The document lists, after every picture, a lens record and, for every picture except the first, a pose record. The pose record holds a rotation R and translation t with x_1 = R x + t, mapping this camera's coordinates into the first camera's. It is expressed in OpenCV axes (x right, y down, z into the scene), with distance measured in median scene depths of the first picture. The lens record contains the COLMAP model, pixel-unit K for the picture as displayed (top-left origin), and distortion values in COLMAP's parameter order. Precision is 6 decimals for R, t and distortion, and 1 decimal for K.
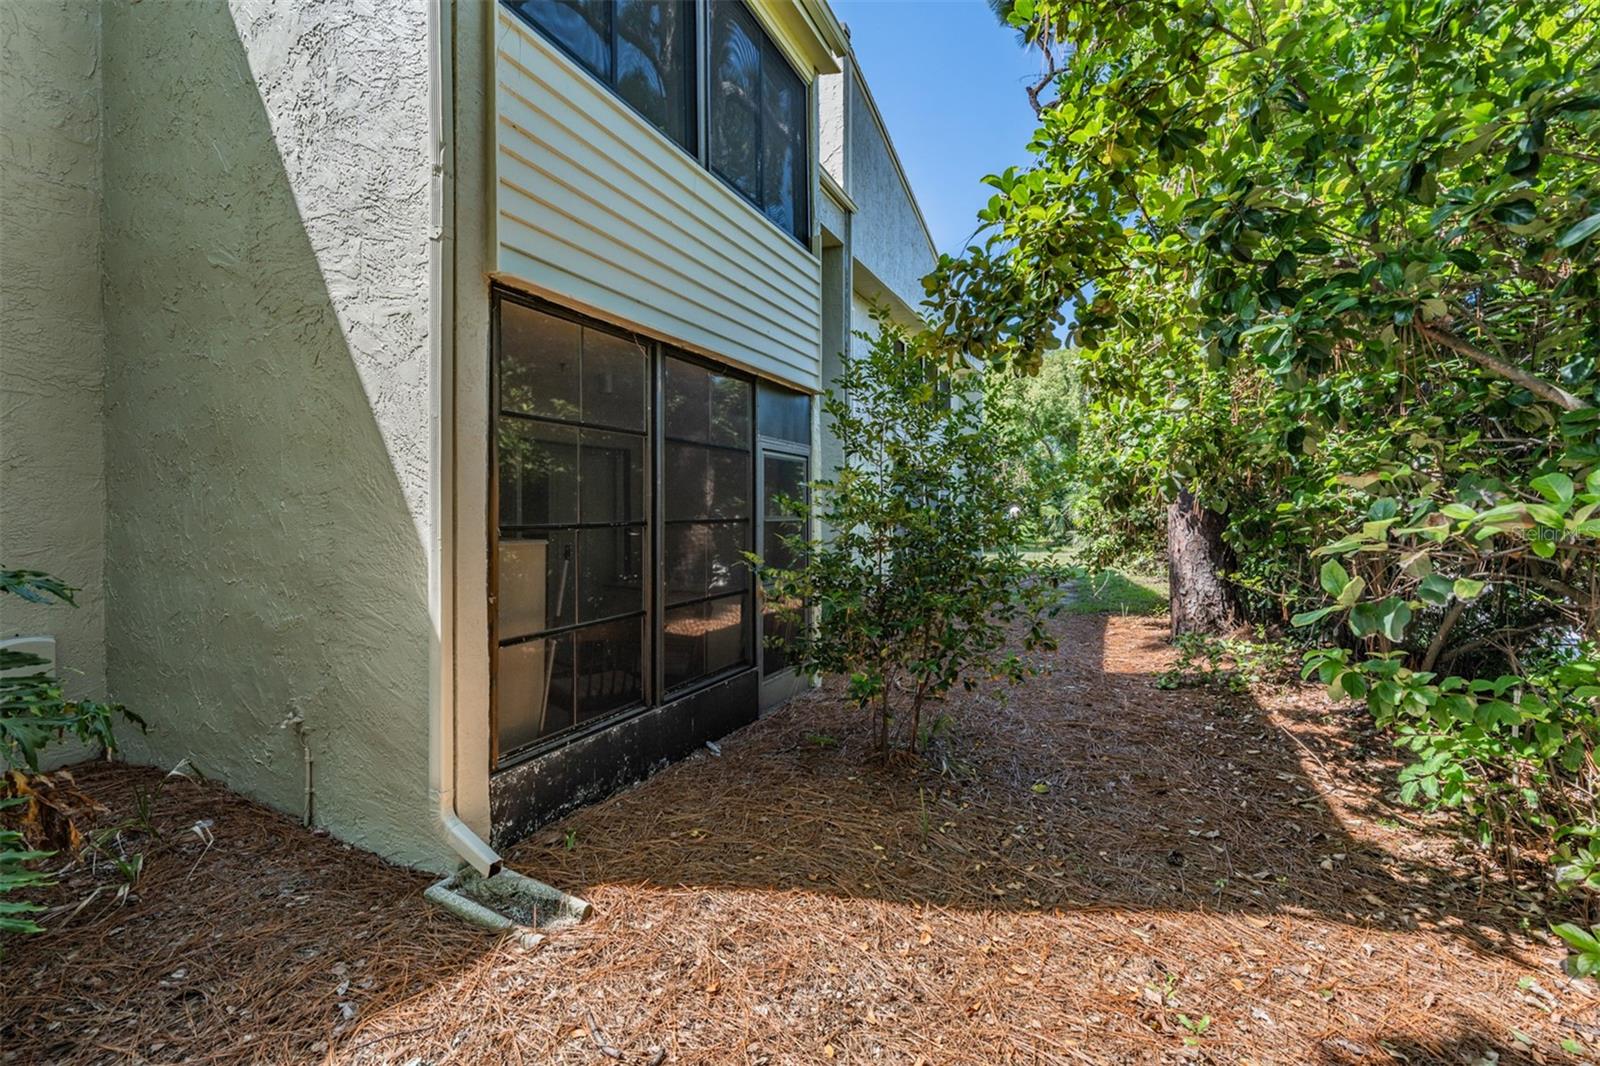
lens RADIAL K [[710.0, 0, 799.5], [0, 710.0, 530.4], [0, 0, 1]] dist [0.000286, -0.000420]
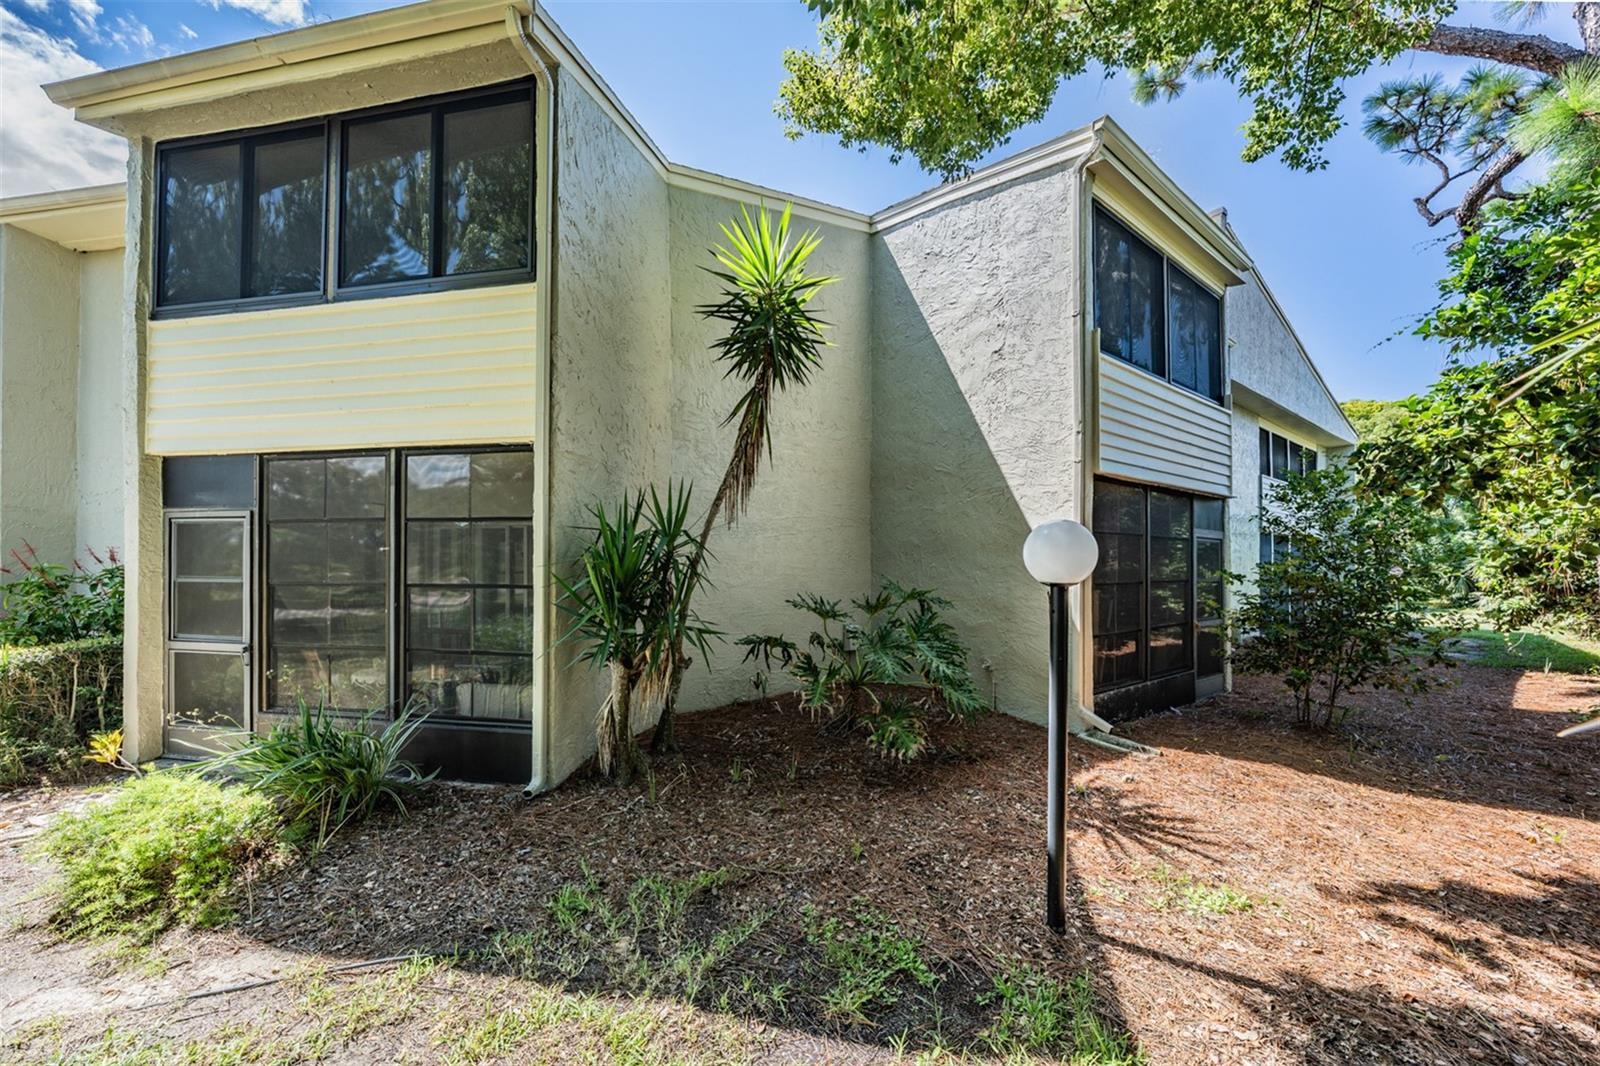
lens RADIAL K [[552.1, 0, 809.8], [0, 552.1, 572.2], [0, 0, 1]] dist [-0.002880, 0.000346]
pose [[0.869338, 0.004646, -0.494197, -0.252567], [-0.015388, 0.999725, -0.017670, 0.002138], [0.493979, 0.022966, 0.869170, -0.688652]]
